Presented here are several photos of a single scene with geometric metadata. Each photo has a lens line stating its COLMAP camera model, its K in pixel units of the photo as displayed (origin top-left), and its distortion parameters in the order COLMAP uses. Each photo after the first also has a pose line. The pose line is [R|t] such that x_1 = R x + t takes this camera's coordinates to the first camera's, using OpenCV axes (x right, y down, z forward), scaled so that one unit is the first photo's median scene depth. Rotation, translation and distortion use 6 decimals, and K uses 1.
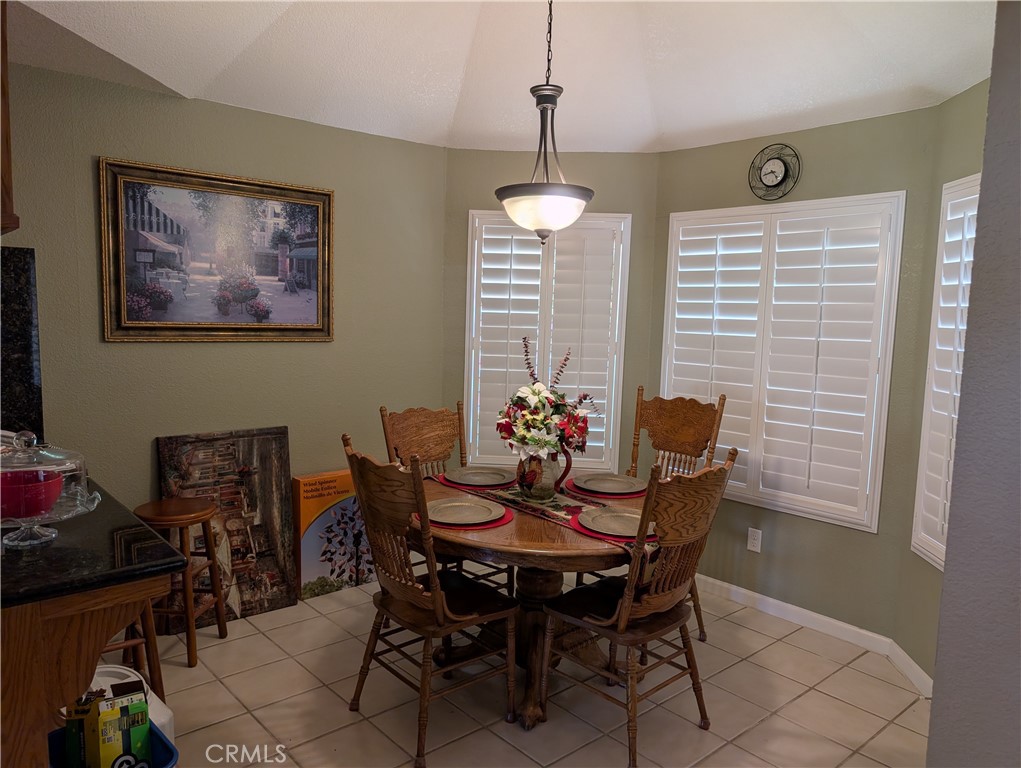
lens RADIAL K [[727.1, 0, 509.6], [0, 727.1, 384.8], [0, 0, 1]] dist [0.007239, -0.010637]
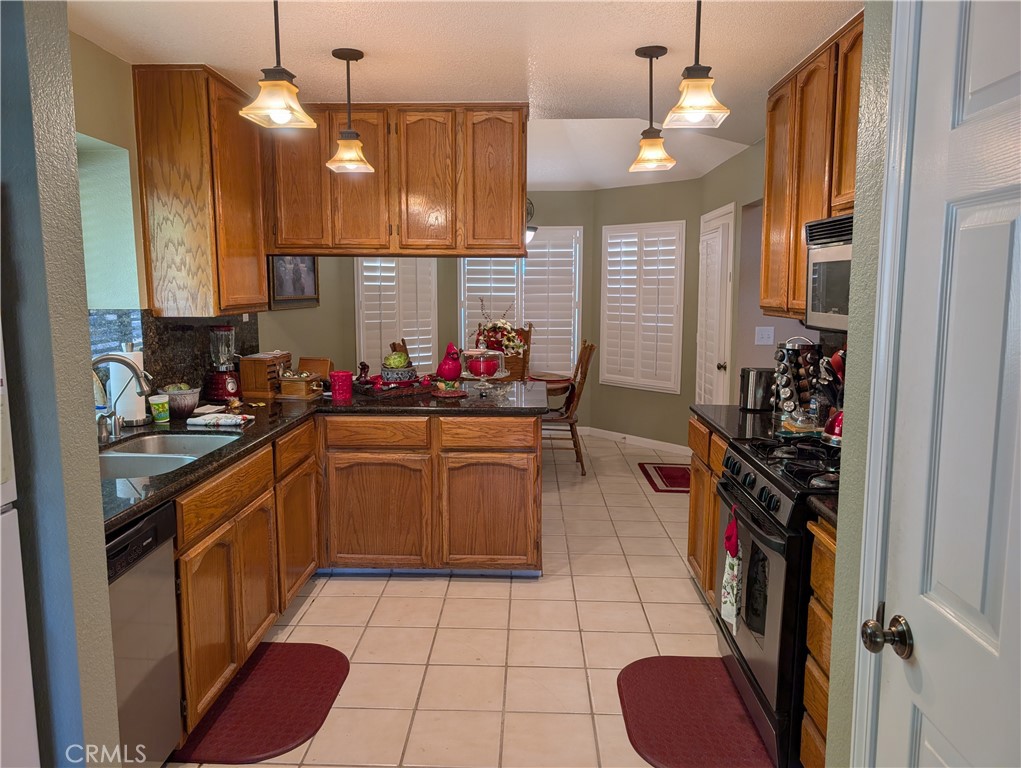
lens RADIAL K [[727.1, 0, 510.1], [0, 727.1, 381.8], [0, 0, 1]] dist [0.007239, -0.010637]
pose [[0.683237, -0.116123, 0.720904, -1.184660], [0.085689, 0.993203, 0.078773, 0.011131], [-0.725151, 0.007953, 0.688544, -0.344683]]
